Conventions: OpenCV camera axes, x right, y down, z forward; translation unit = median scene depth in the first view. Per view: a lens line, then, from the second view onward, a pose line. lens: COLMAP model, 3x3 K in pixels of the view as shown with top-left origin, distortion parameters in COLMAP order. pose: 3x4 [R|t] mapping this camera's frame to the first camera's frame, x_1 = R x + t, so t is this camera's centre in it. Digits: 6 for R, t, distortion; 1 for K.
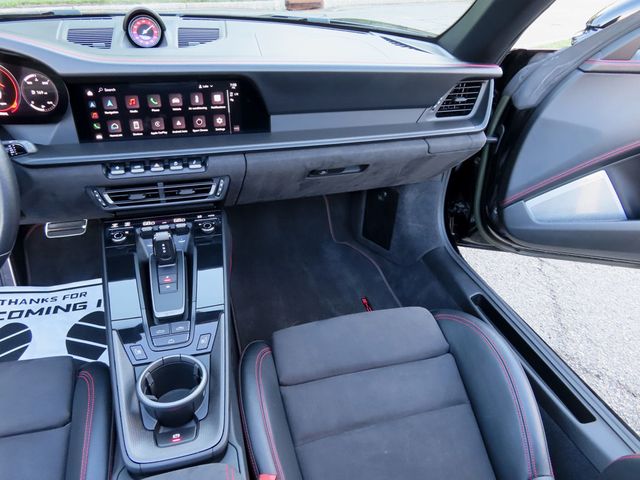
lens RADIAL K [[458.3, 0, 320.7], [0, 458.3, 238.6], [0, 0, 1]] dist [-0.006390, 0.001189]
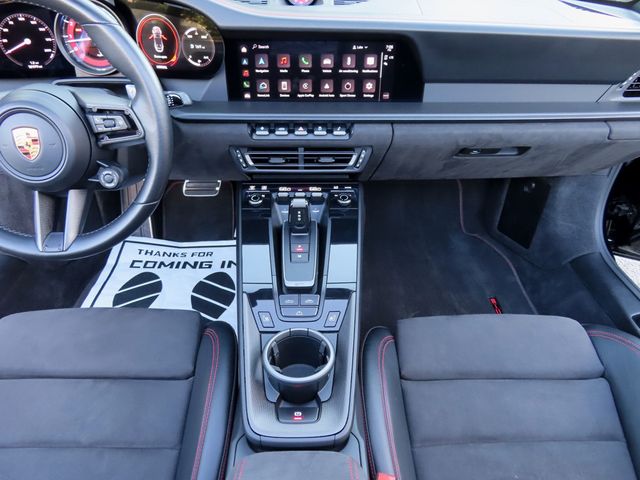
lens RADIAL K [[458.3, 0, 320.1], [0, 458.3, 239.5], [0, 0, 1]] dist [-0.006390, 0.001189]
pose [[0.967226, 0.121365, -0.223034, -0.074954], [-0.113671, 0.992403, 0.047066, 0.018634], [0.227052, -0.020171, 0.973674, 0.071986]]
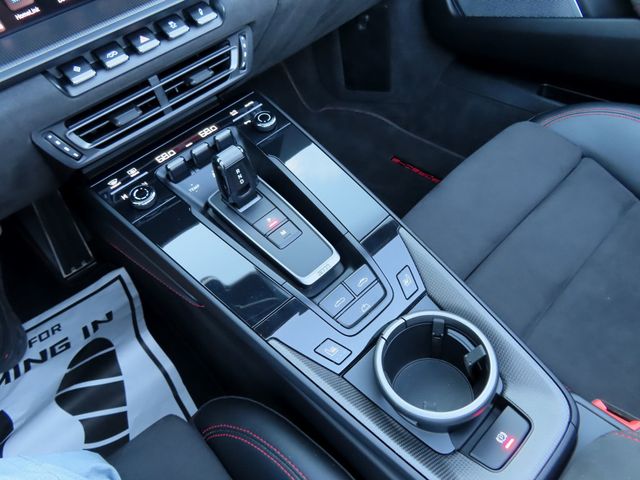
lens RADIAL K [[458.3, 0, 321.7], [0, 458.3, 237.0], [0, 0, 1]] dist [-0.006390, 0.001189]
pose [[0.874696, -0.446188, 0.189271, -0.364081], [0.389536, 0.879545, 0.273245, -0.025473], [-0.288391, -0.165278, 0.943140, 0.402096]]
